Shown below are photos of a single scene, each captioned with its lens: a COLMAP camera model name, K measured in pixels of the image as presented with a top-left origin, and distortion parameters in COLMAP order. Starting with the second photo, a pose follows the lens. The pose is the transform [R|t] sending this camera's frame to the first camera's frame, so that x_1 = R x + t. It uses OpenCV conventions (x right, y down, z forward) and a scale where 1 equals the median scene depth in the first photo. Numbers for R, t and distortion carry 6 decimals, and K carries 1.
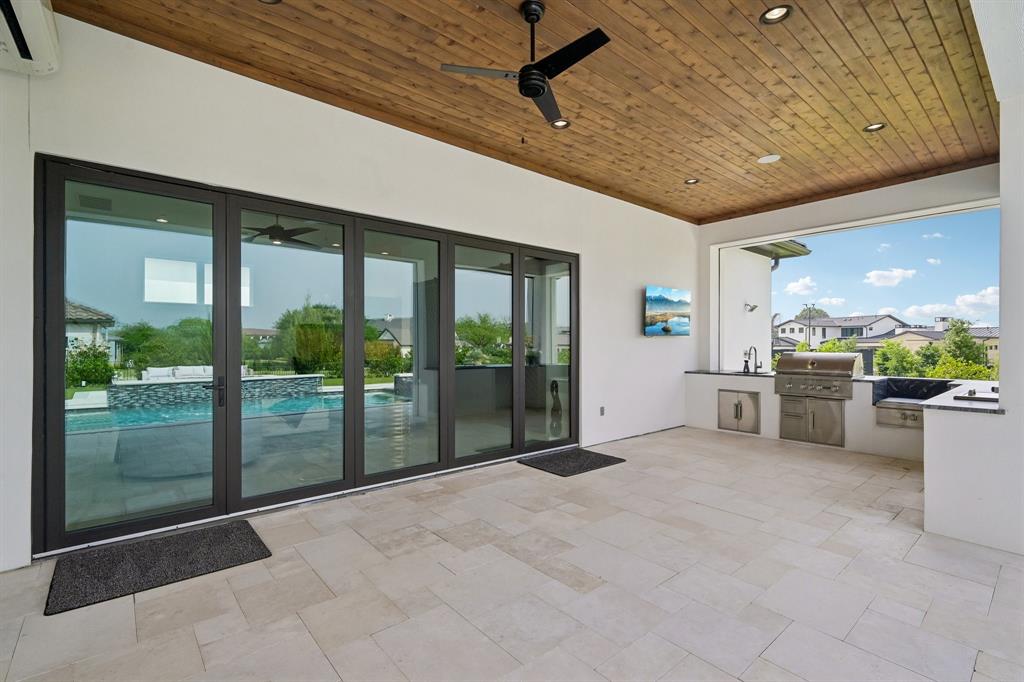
lens RADIAL K [[457.8, 0, 512.2], [0, 457.8, 341.9], [0, 0, 1]] dist [-0.004295, -0.000993]
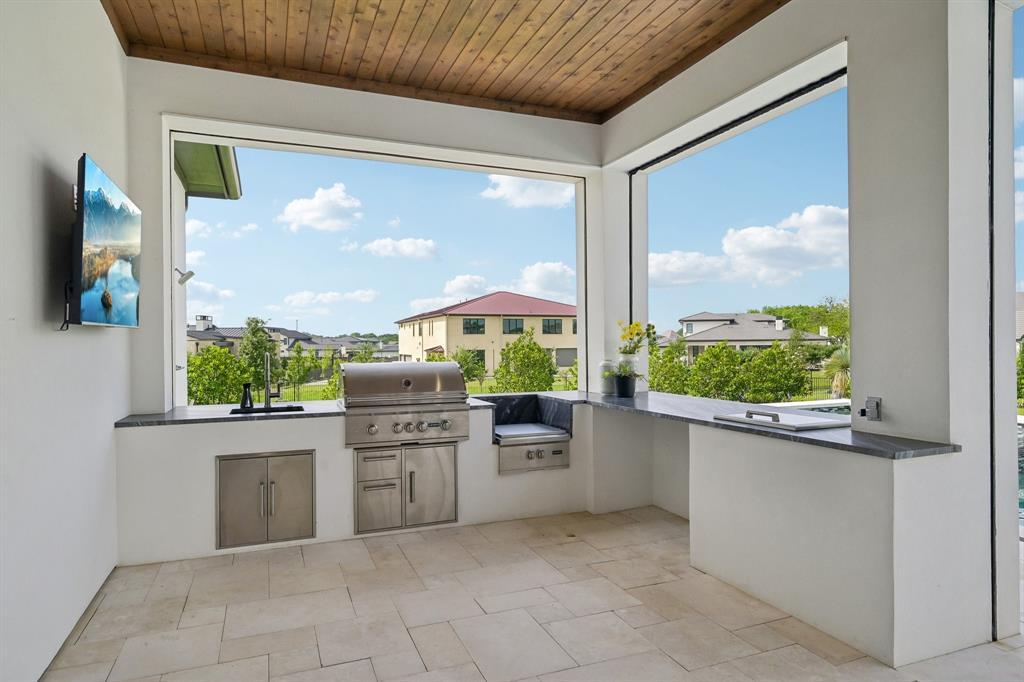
lens RADIAL K [[591.3, 0, 509.8], [0, 591.3, 340.8], [0, 0, 1]] dist [-0.000565, 0.000732]
pose [[0.308208, 0.001302, 0.951318, 0.017893], [0.001813, 0.999996, -0.001957, -0.001840], [-0.951317, 0.002328, 0.308205, 0.586141]]
